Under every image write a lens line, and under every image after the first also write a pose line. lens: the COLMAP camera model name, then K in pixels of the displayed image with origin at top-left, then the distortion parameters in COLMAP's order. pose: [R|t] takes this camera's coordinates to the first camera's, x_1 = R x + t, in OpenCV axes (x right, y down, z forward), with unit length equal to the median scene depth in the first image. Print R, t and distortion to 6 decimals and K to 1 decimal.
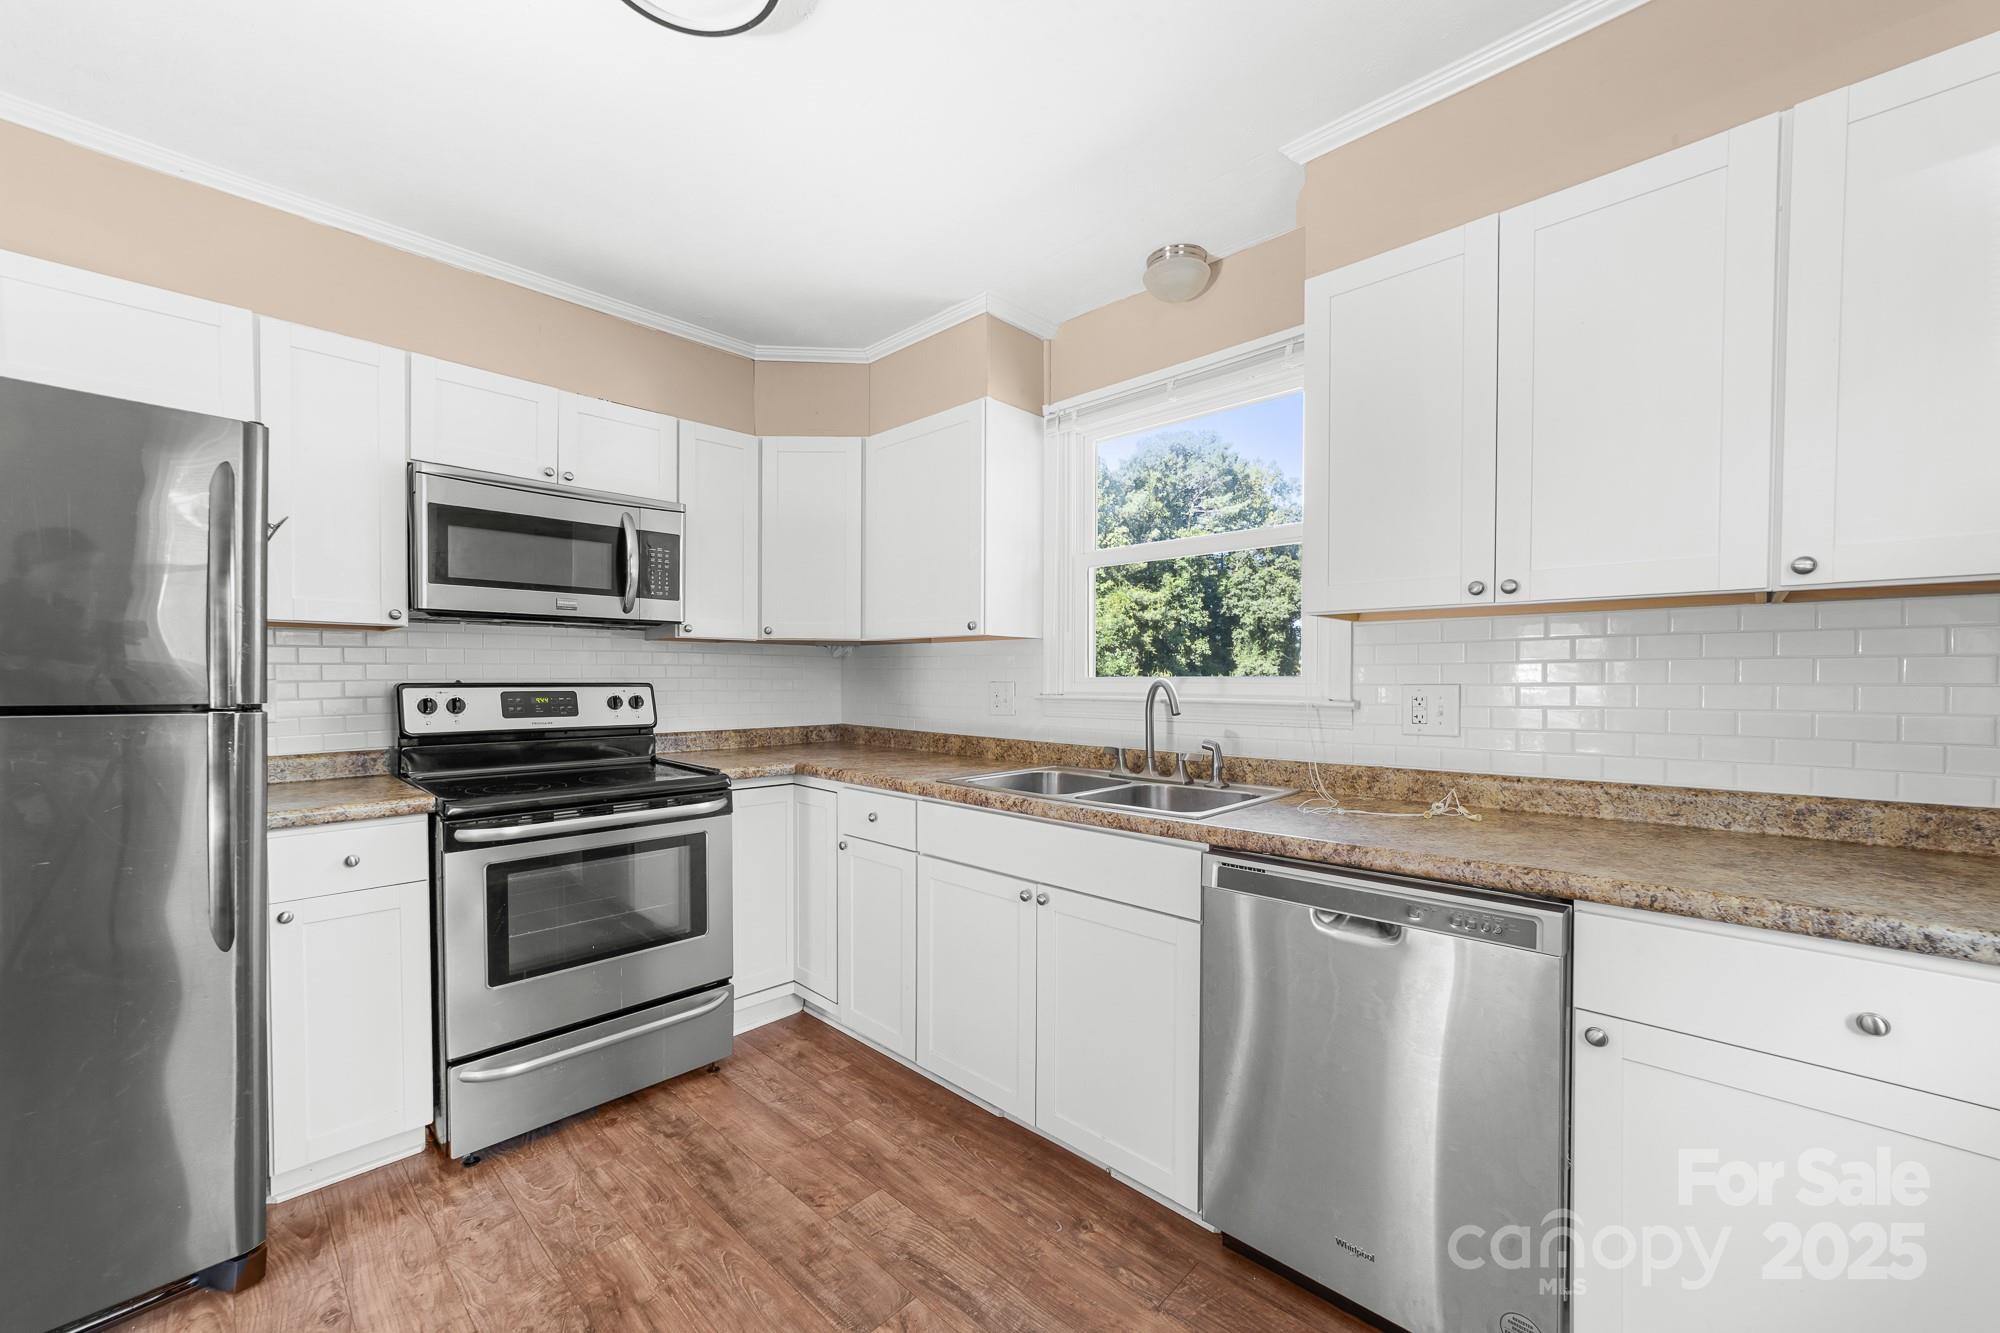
lens RADIAL K [[773.4, 0, 981.6], [0, 773.4, 690.6], [0, 0, 1]] dist [-0.020434, 0.011182]
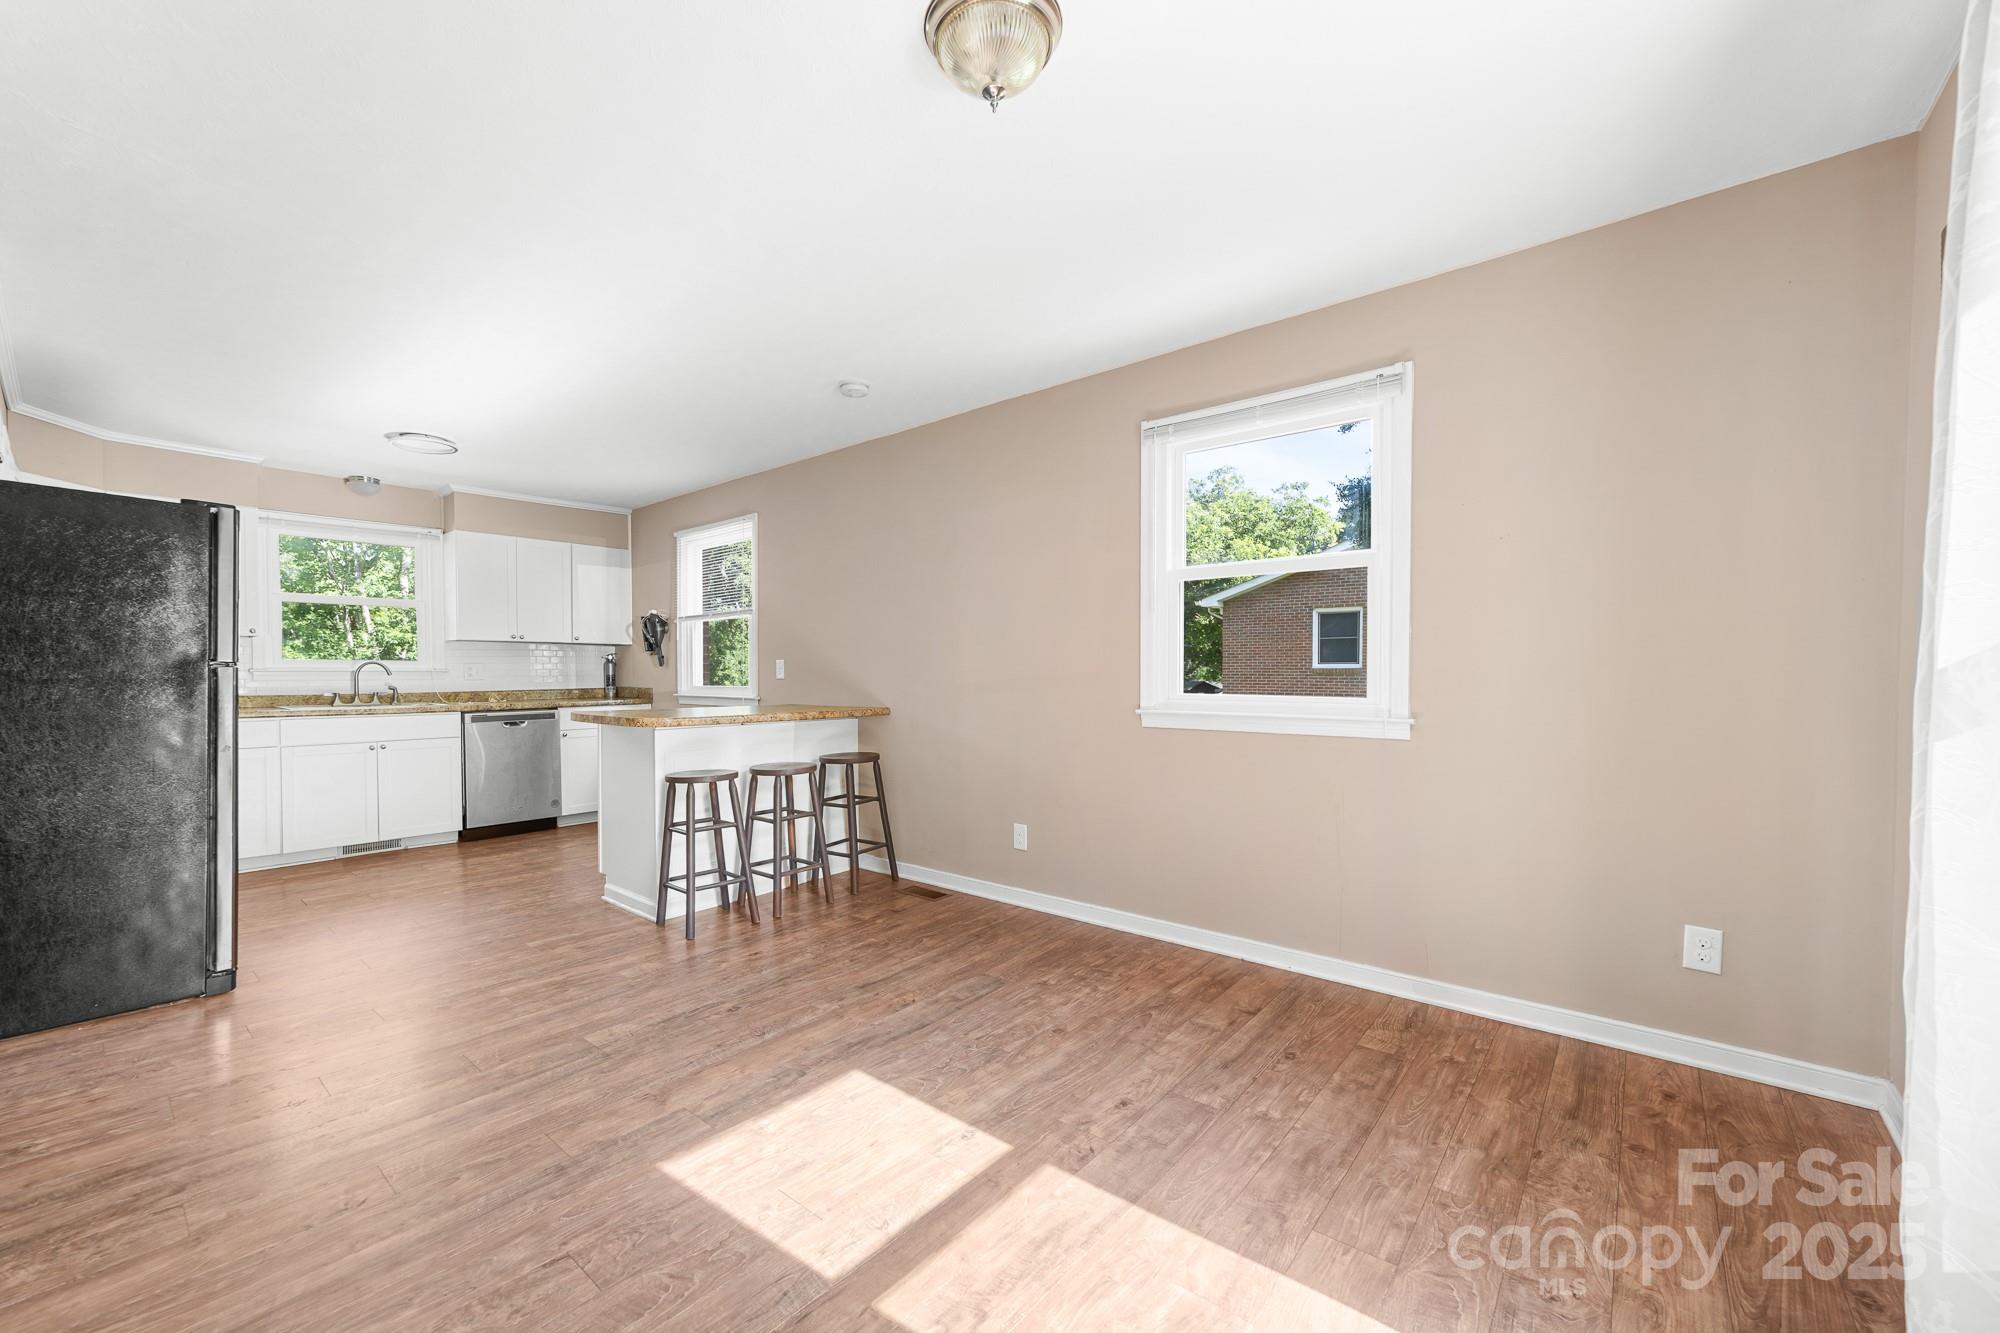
lens RADIAL K [[773.4, 0, 981.6], [0, 773.4, 690.6], [0, 0, 1]] dist [-0.020434, 0.011182]
pose [[-0.072859, -0.022907, 0.997079, -2.074982], [0.020242, 0.999496, 0.024441, 0.053048], [-0.997137, 0.021964, -0.072359, -0.630677]]
